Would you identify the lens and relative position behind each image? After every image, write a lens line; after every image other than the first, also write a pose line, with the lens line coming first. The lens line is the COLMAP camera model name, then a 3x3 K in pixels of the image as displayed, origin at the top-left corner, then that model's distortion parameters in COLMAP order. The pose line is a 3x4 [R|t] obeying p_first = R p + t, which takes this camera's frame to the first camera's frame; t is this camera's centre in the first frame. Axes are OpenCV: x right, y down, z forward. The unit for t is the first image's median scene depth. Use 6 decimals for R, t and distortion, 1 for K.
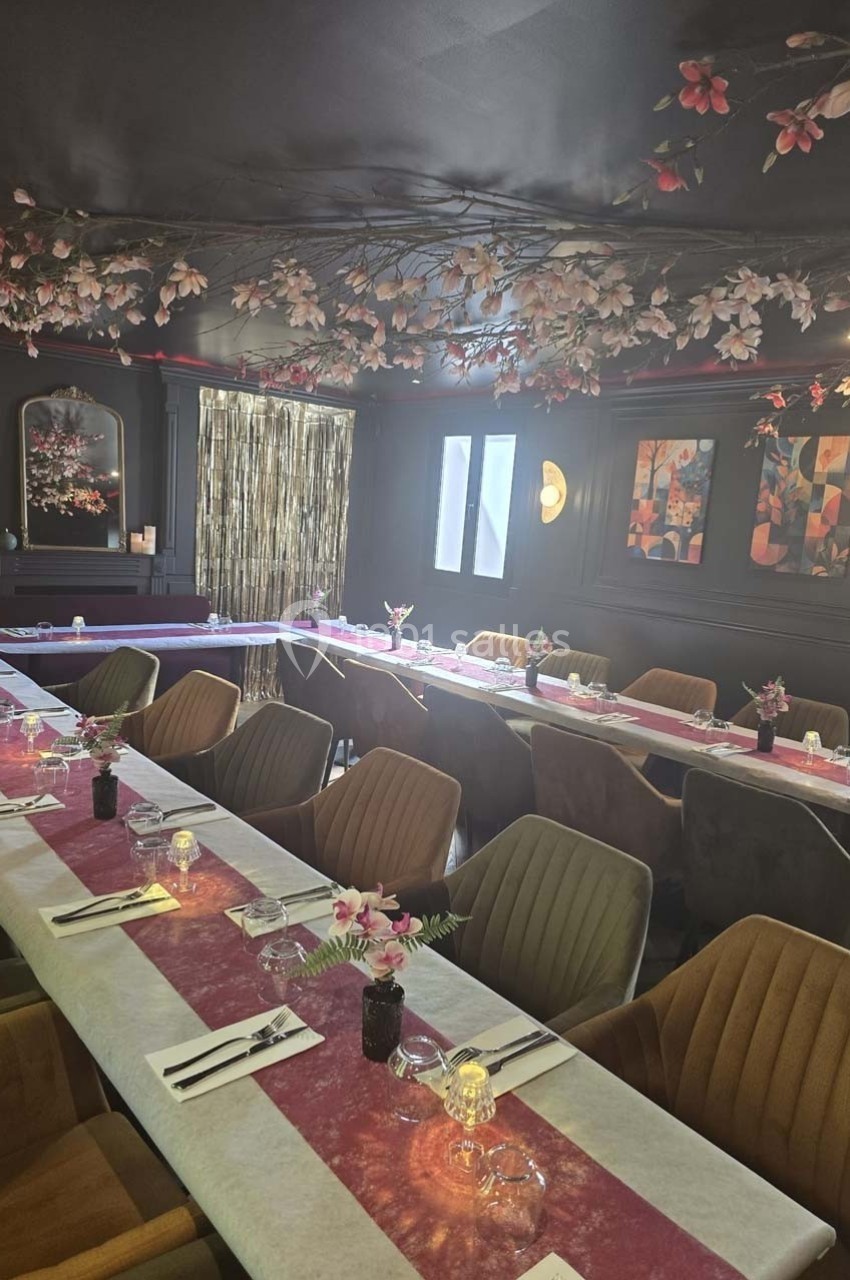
lens RADIAL K [[869.4, 0, 422.4], [0, 869.4, 636.5], [0, 0, 1]] dist [0.069634, -0.060836]
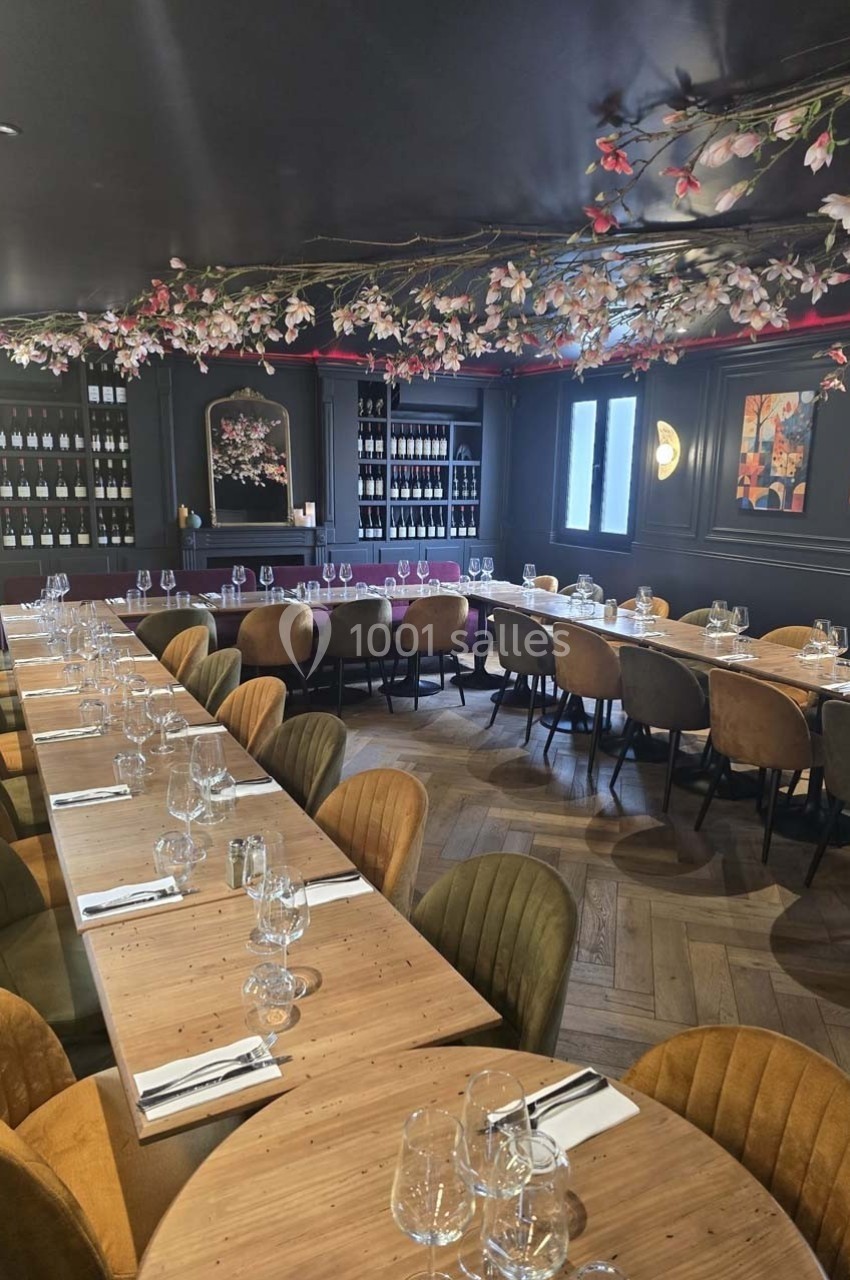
lens RADIAL K [[869.4, 0, 418.2], [0, 869.4, 643.4], [0, 0, 1]] dist [0.069634, -0.060836]
pose [[0.972972, -0.012135, -0.230603, 0.107261], [0.023811, 0.998567, 0.047919, 0.011090], [0.229691, -0.052115, 0.971867, -0.125271]]
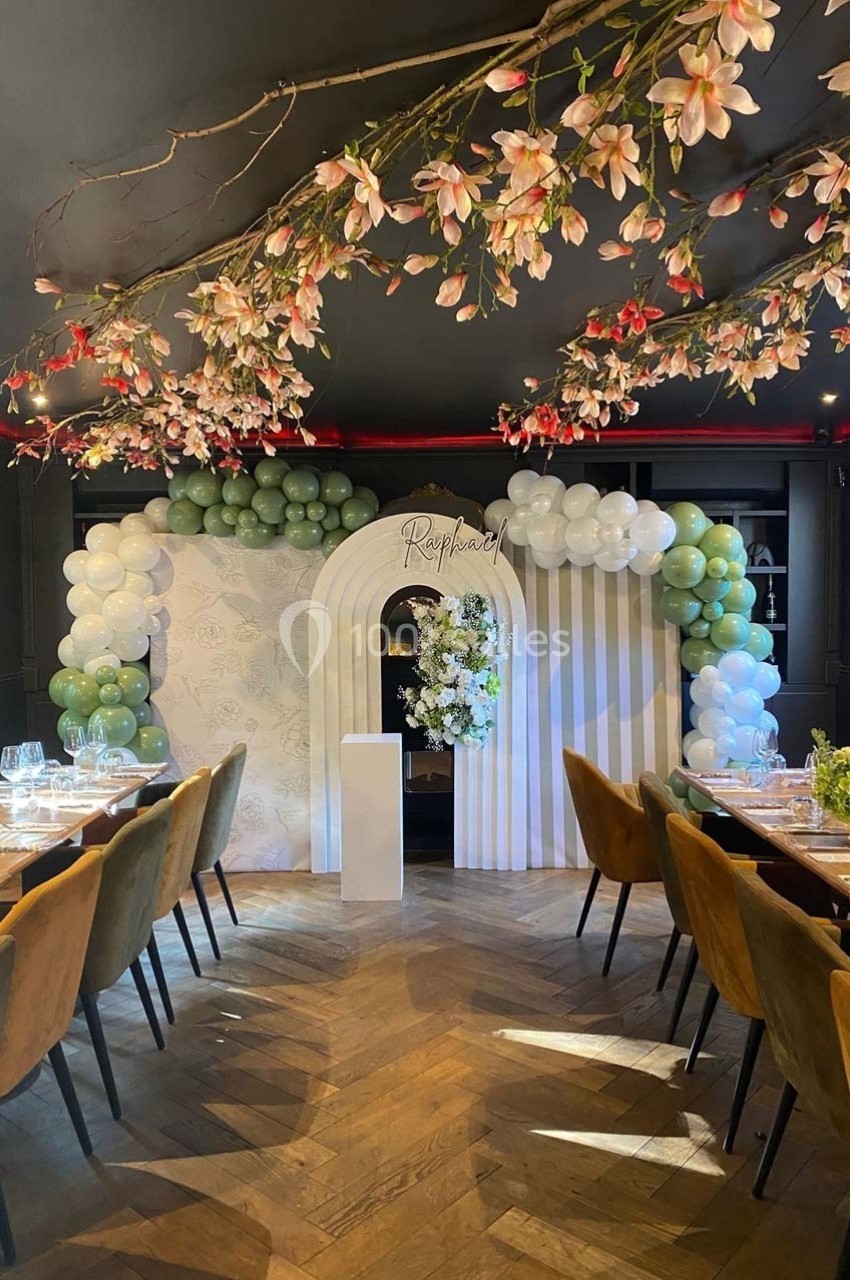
lens RADIAL K [[981.2, 0, 436.4], [0, 981.2, 604.3], [0, 0, 1]] dist [0.066549, -0.004279]
pose [[0.768524, -0.070974, -0.635872, 0.270640], [-0.027543, 0.989237, -0.143705, -0.013196], [0.639228, 0.127954, 0.758298, 0.271636]]
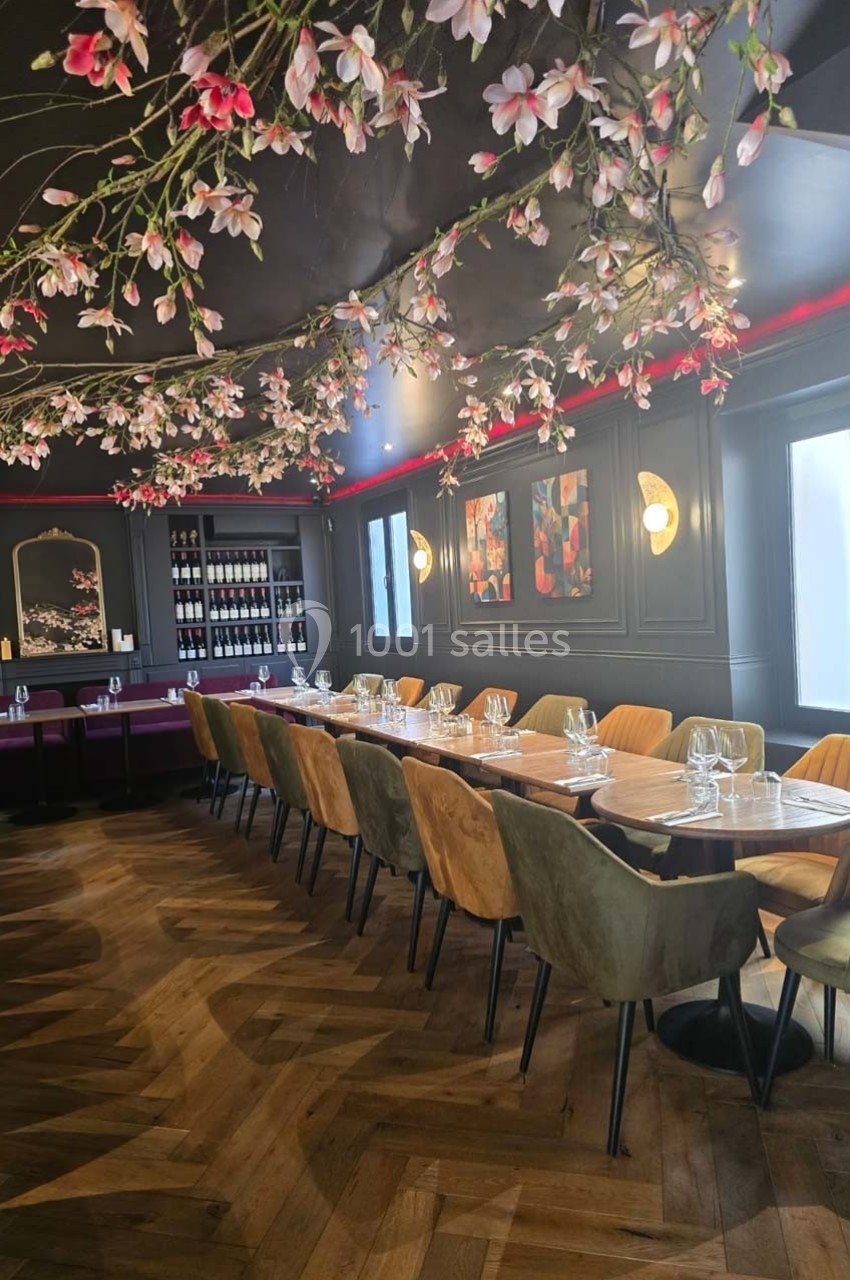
lens RADIAL K [[869.4, 0, 427.8], [0, 869.4, 639.7], [0, 0, 1]] dist [0.069634, -0.060836]
pose [[0.963244, -0.116946, -0.241835, 0.459524], [0.091206, 0.989163, -0.115057, 0.082133], [0.252670, 0.088771, 0.963472, -0.090835]]
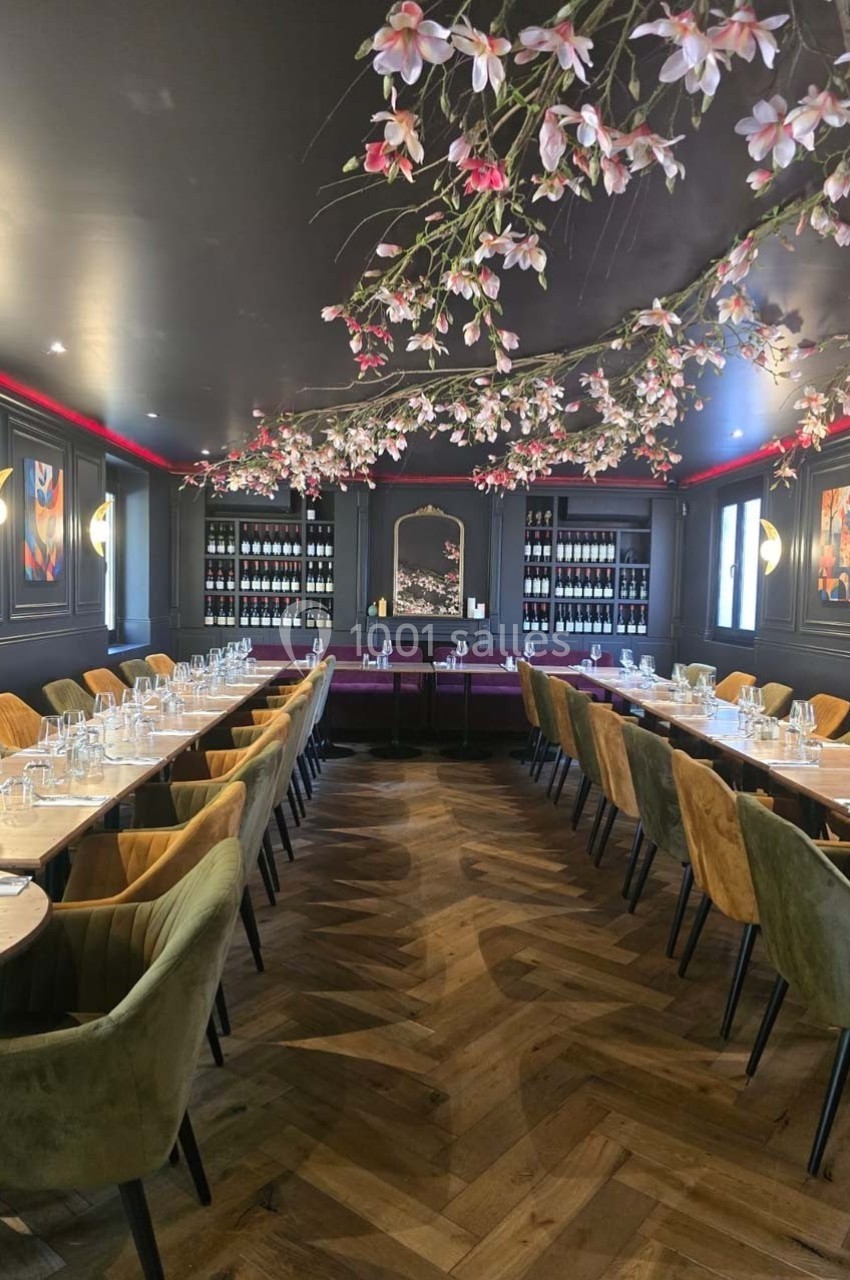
lens RADIAL K [[869.4, 0, 435.6], [0, 869.4, 636.1], [0, 0, 1]] dist [0.069634, -0.060836]
pose [[0.789191, -0.020303, -0.613813, 0.539025], [-0.051703, 0.993709, -0.099344, 0.082520], [0.611968, 0.110137, 0.783176, -0.106780]]
